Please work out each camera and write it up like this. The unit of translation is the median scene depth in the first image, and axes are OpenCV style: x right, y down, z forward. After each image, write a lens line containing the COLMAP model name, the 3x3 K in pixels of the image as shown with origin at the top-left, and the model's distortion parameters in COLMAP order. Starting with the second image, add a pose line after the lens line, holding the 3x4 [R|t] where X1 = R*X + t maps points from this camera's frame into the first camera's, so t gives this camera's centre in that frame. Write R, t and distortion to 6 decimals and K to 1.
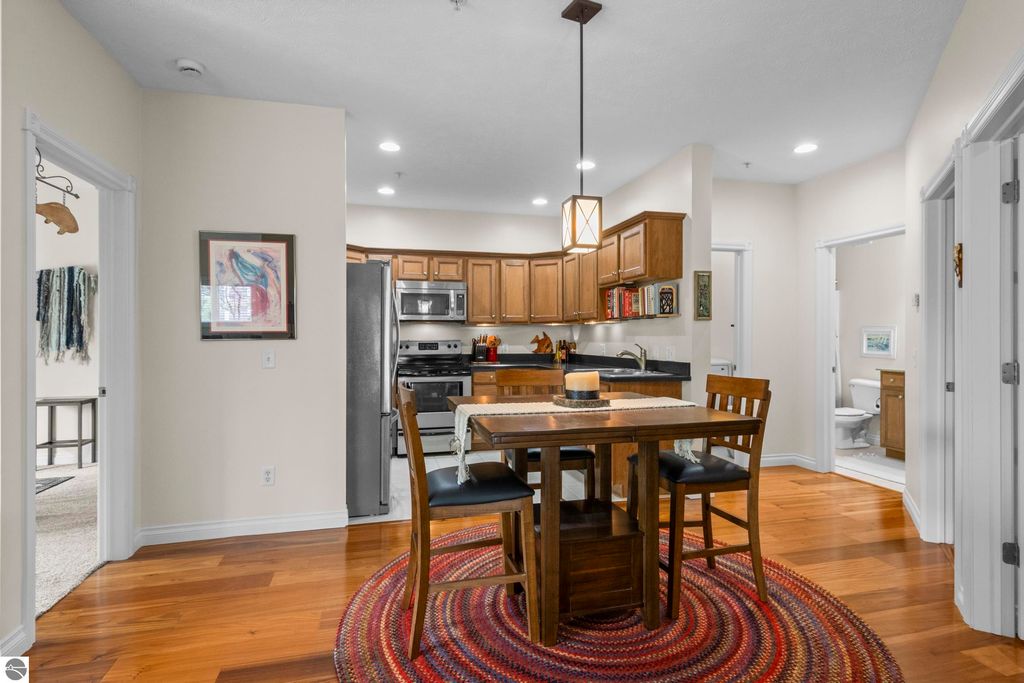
lens RADIAL K [[524.1, 0, 507.2], [0, 524.1, 337.3], [0, 0, 1]] dist [0.020334, -0.010932]
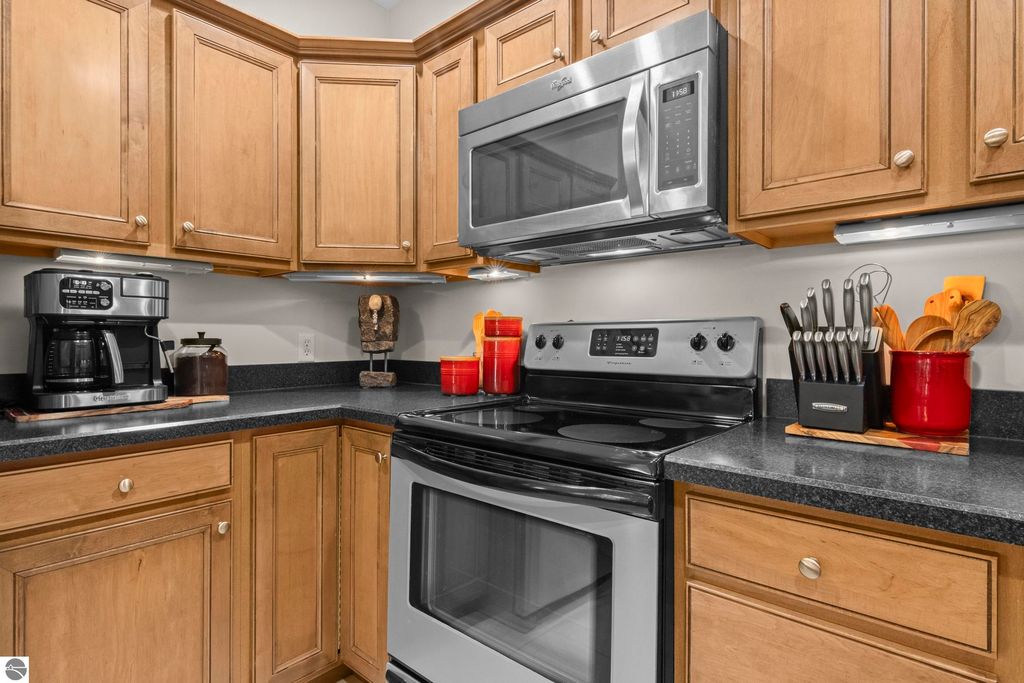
lens RADIAL K [[524.1, 0, 504.7], [0, 524.1, 336.8], [0, 0, 1]] dist [0.020334, -0.010932]
pose [[0.564230, 0.002852, -0.825613, 0.044055], [-0.002913, 0.999995, 0.001464, 0.016655], [0.825612, 0.001579, 0.564235, 0.924403]]
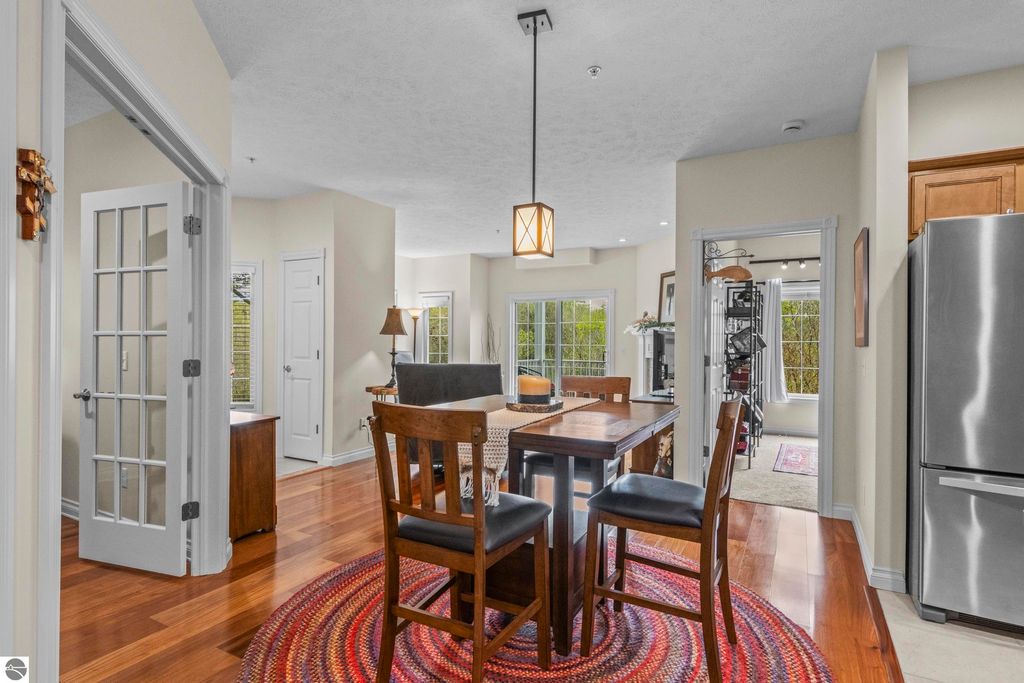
lens RADIAL K [[524.1, 0, 503.8], [0, 524.1, 339.1], [0, 0, 1]] dist [0.020334, -0.010932]
pose [[-0.692287, -0.008095, -0.721577, 0.422878], [-0.007883, 0.999962, -0.003656, -0.000459], [0.721579, 0.003157, -0.692325, 0.757554]]
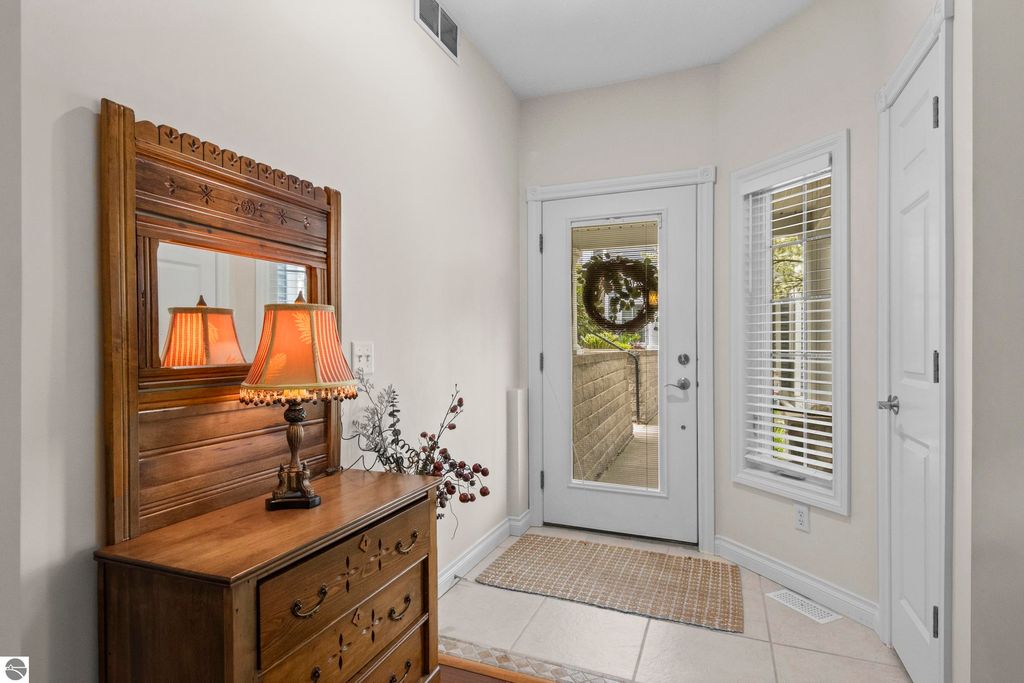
lens RADIAL K [[524.1, 0, 510.0], [0, 524.1, 346.2], [0, 0, 1]] dist [0.020334, -0.010932]
pose [[-0.794612, -0.003520, 0.607107, -0.044862], [0.000407, 0.999980, 0.006332, 0.014275], [-0.607117, 0.005278, -0.794595, 0.188095]]
